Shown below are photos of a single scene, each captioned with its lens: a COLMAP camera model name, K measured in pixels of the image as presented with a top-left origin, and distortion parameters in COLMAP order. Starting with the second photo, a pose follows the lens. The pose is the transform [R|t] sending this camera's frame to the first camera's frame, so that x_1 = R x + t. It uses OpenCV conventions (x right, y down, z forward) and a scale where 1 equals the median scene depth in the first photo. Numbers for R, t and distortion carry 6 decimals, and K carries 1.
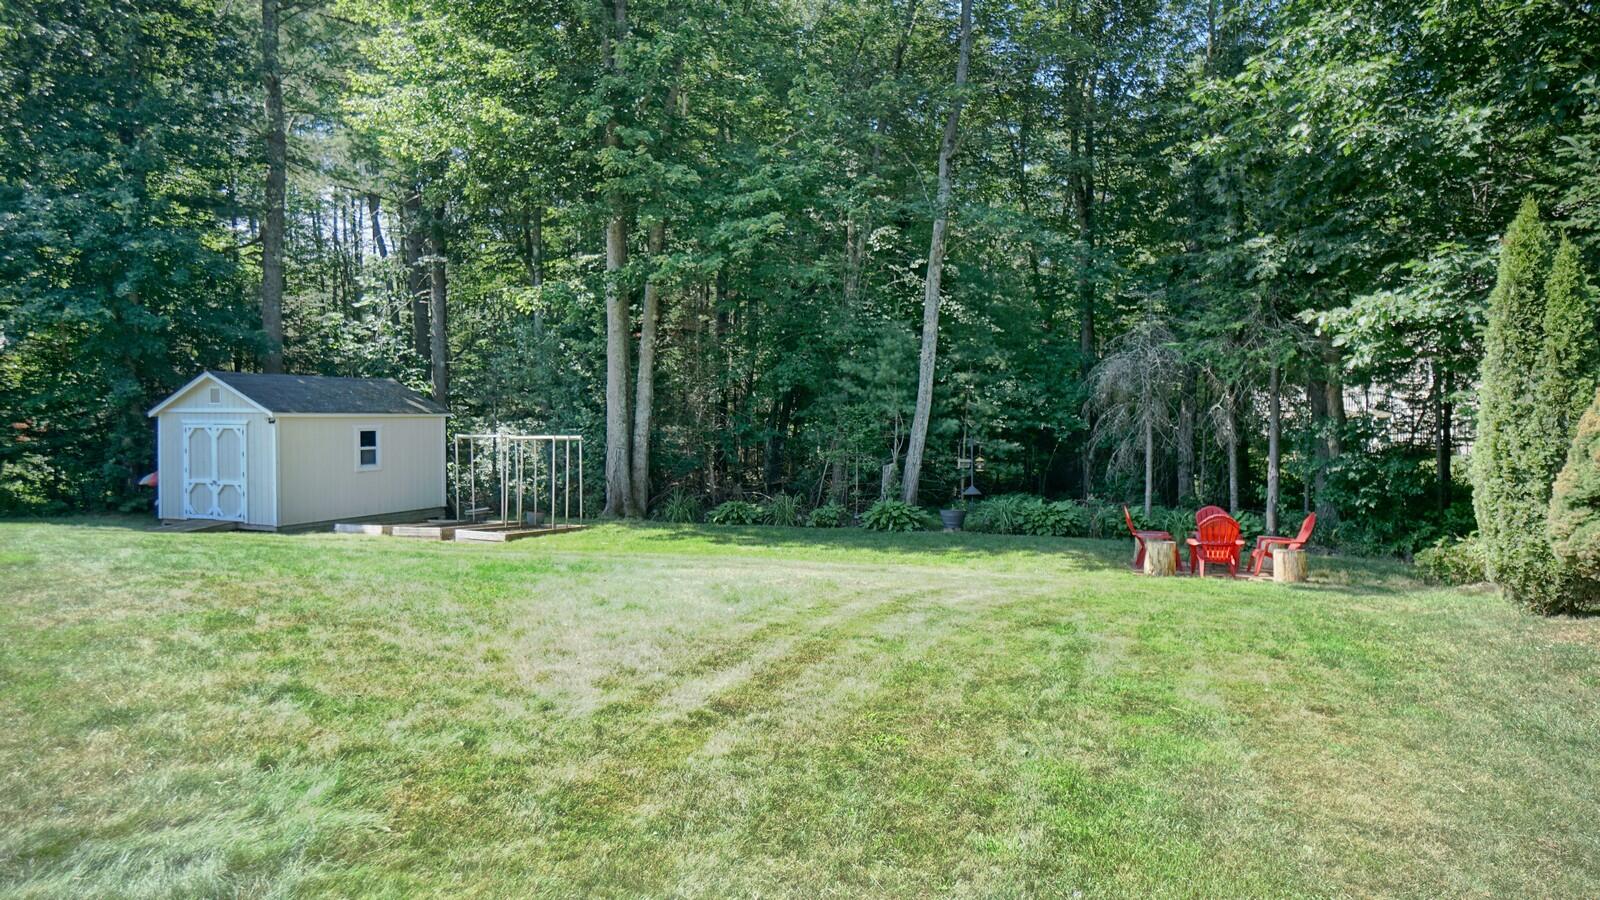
lens RADIAL K [[1009.1, 0, 794.3], [0, 1009.1, 440.0], [0, 0, 1]] dist [0.020036, 0.011673]
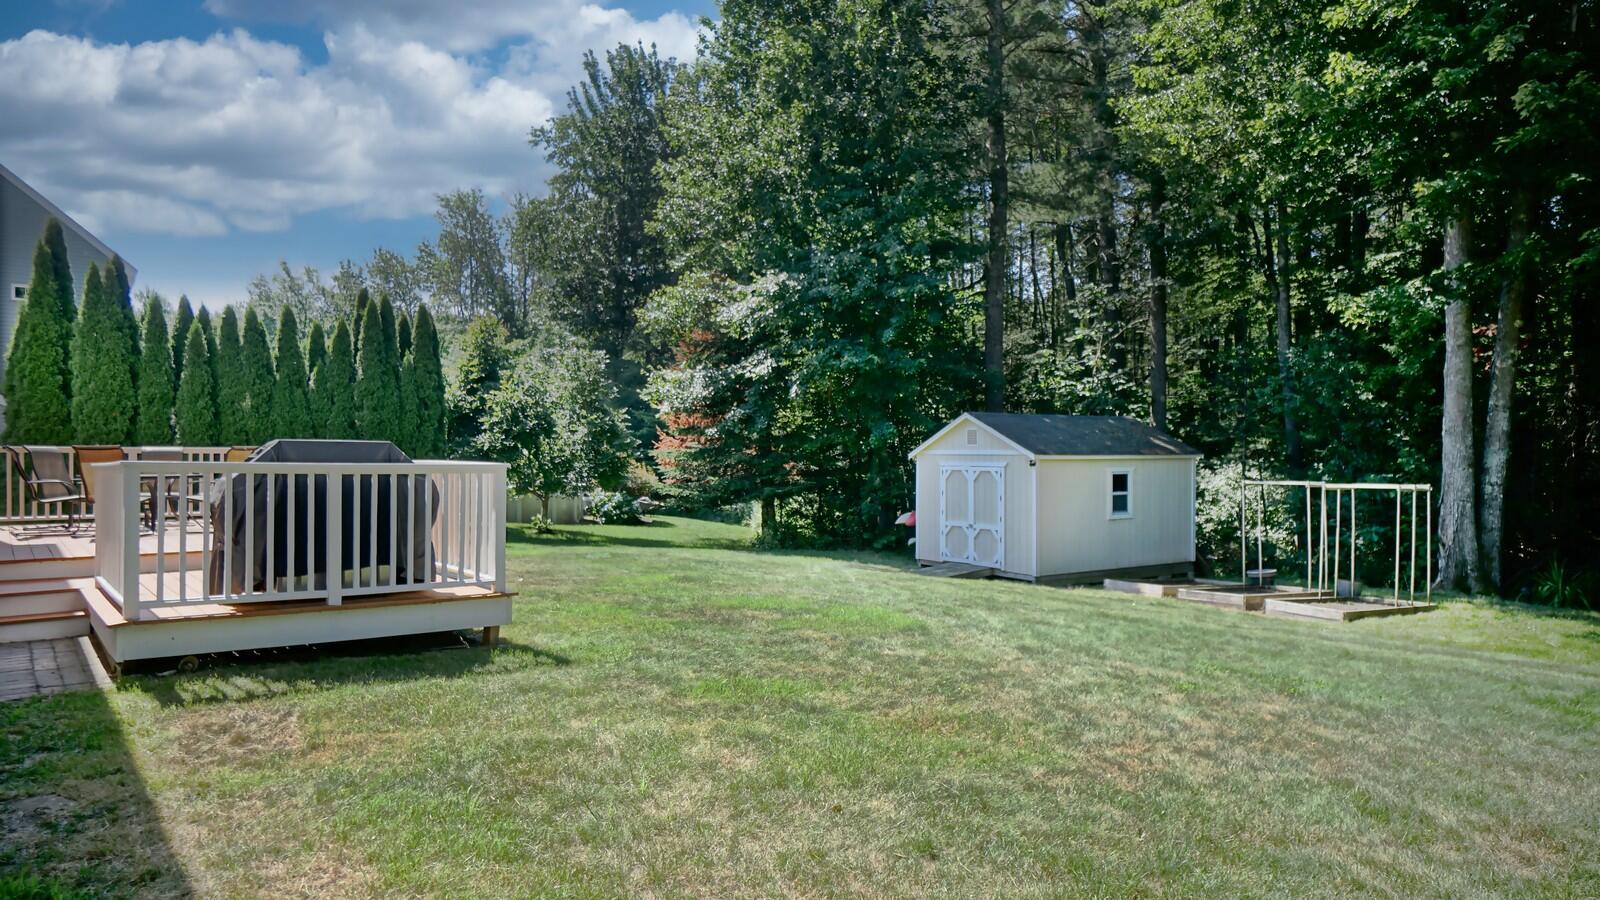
lens RADIAL K [[1009.1, 0, 794.6], [0, 1009.1, 478.1], [0, 0, 1]] dist [0.020036, 0.011673]
pose [[0.833518, 0.012717, -0.552346, -0.170288], [-0.012136, 0.999915, 0.004709, -0.006478], [0.552359, 0.002778, 0.833602, 0.094098]]
